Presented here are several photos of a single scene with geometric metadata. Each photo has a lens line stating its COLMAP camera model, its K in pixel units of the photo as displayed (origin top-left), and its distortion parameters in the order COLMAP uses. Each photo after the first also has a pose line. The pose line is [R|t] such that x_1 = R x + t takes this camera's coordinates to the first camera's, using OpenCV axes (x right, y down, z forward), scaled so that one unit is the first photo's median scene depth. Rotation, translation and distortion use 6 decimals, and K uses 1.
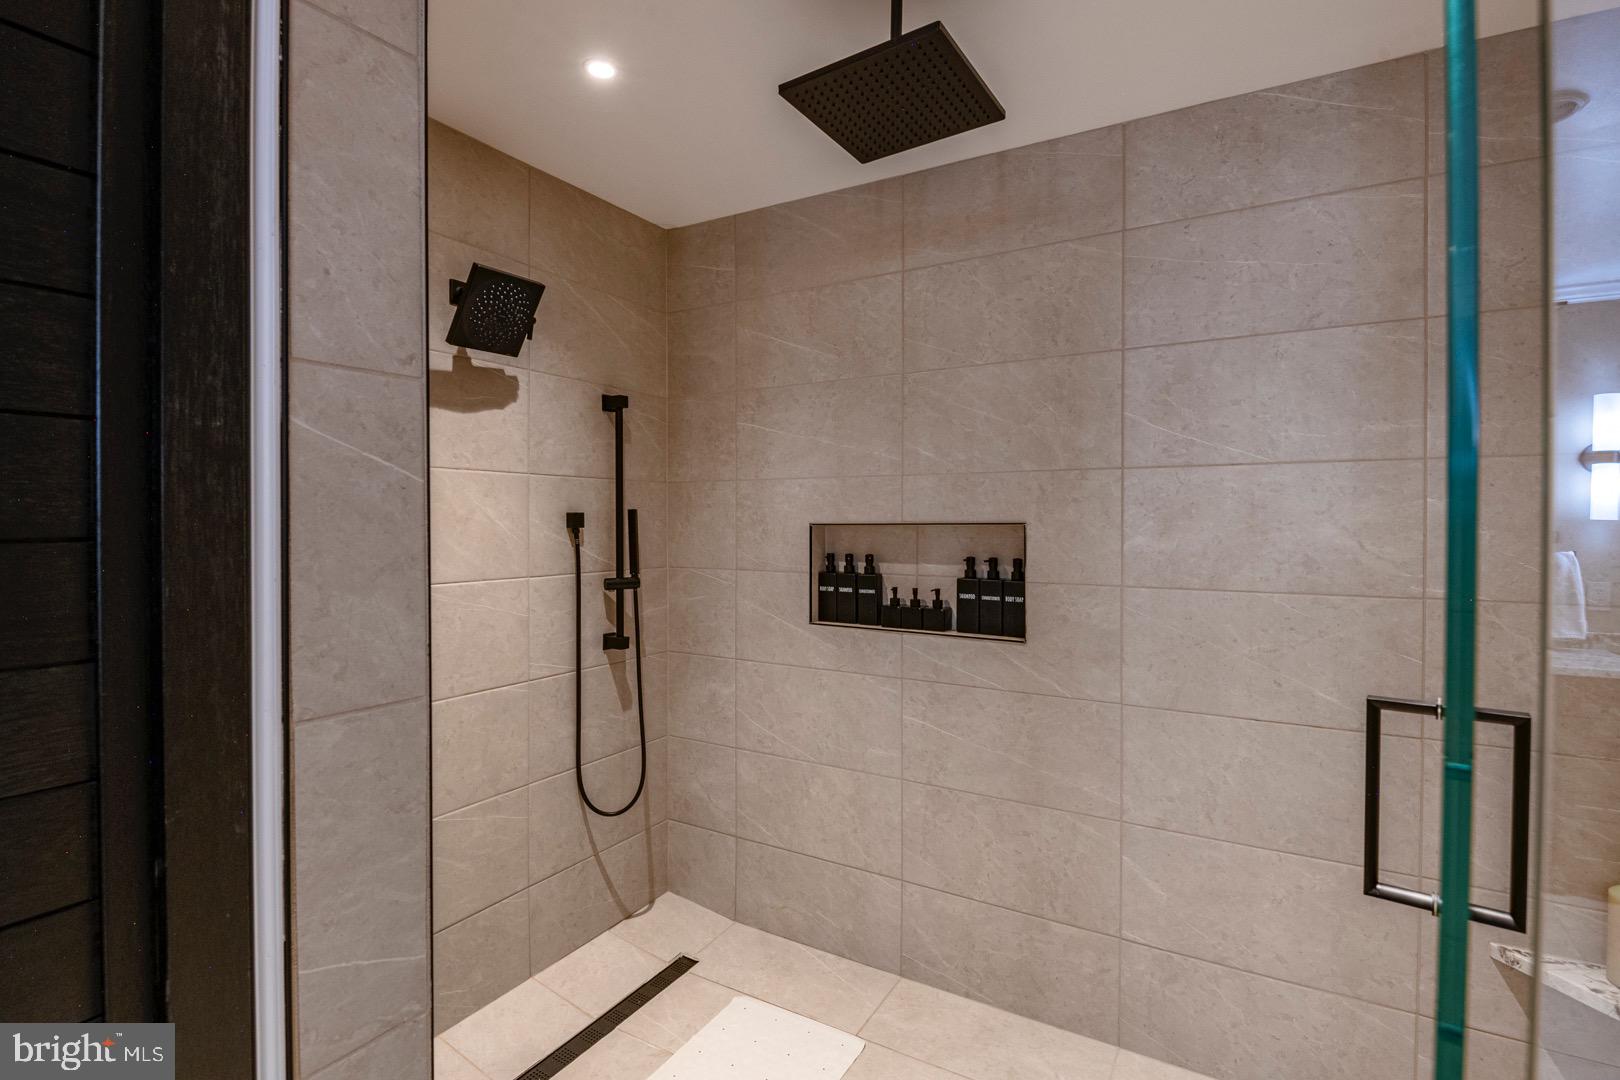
lens RADIAL K [[781.6, 0, 809.7], [0, 781.6, 535.4], [0, 0, 1]] dist [-0.000161, -0.000107]
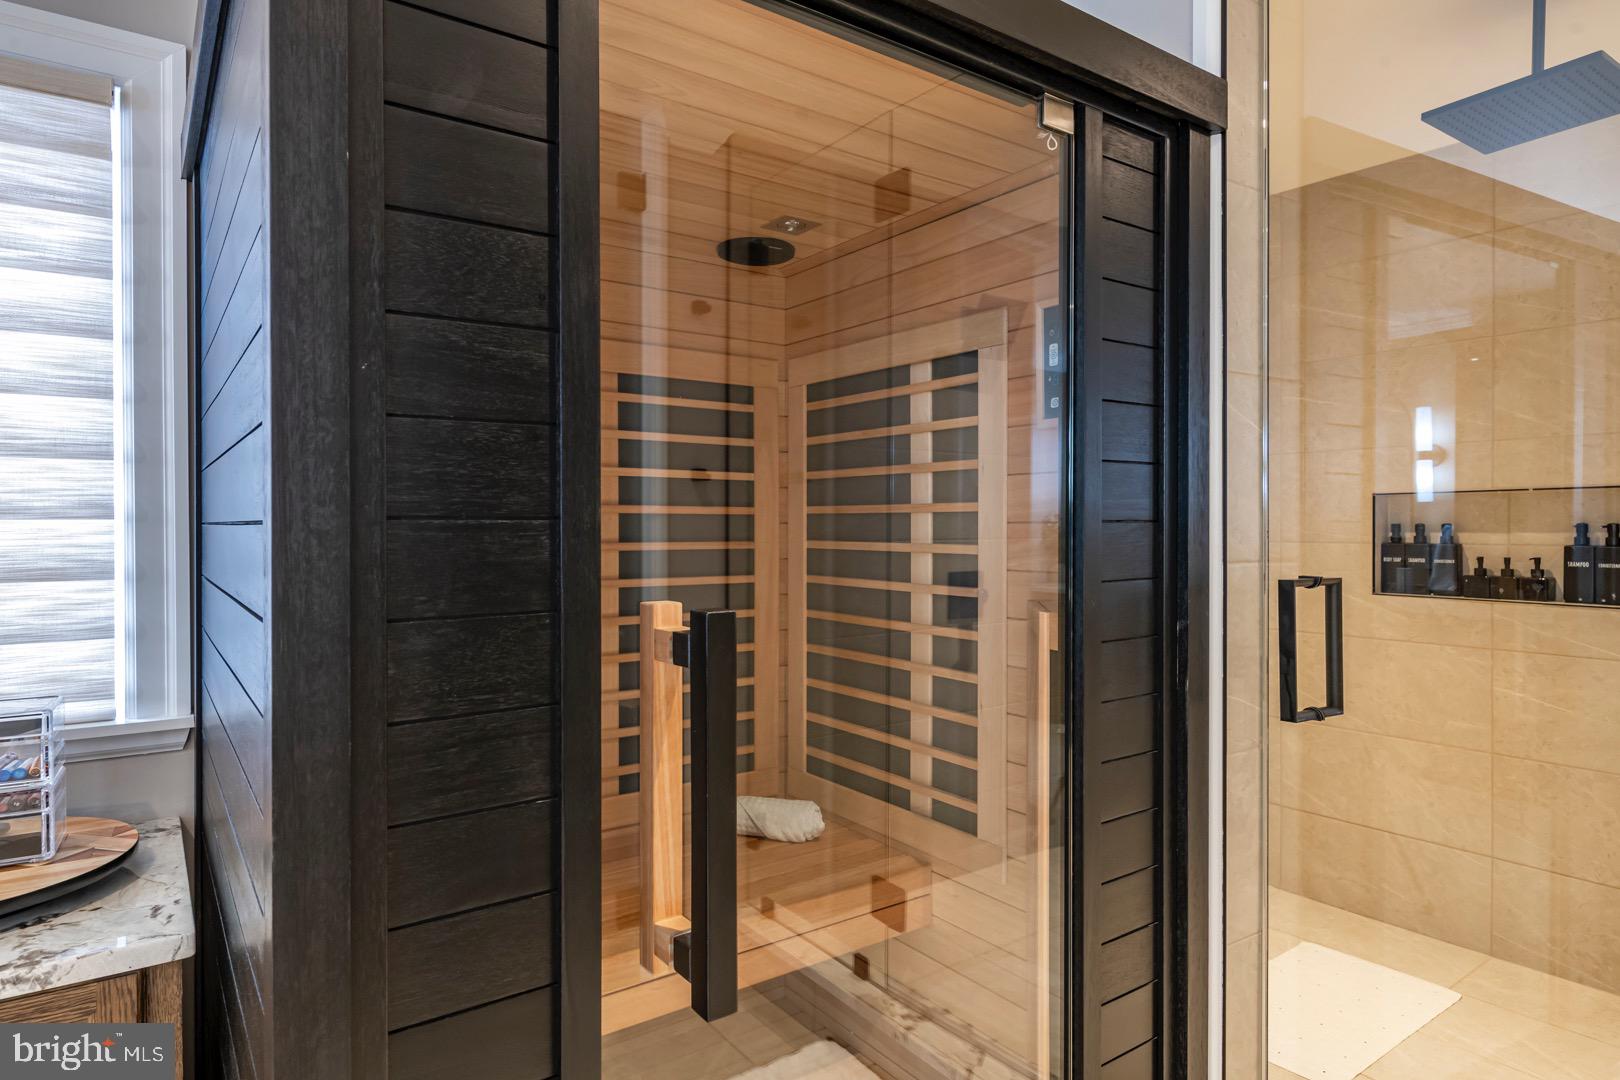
lens RADIAL K [[937.1, 0, 806.3], [0, 937.1, 531.6], [0, 0, 1]] dist [0.004143, -0.002018]
pose [[0.912048, 0.003113, -0.410071, -0.179891], [-0.007169, 0.999939, -0.008354, 0.052071], [0.410020, 0.010560, 0.912015, -0.412575]]
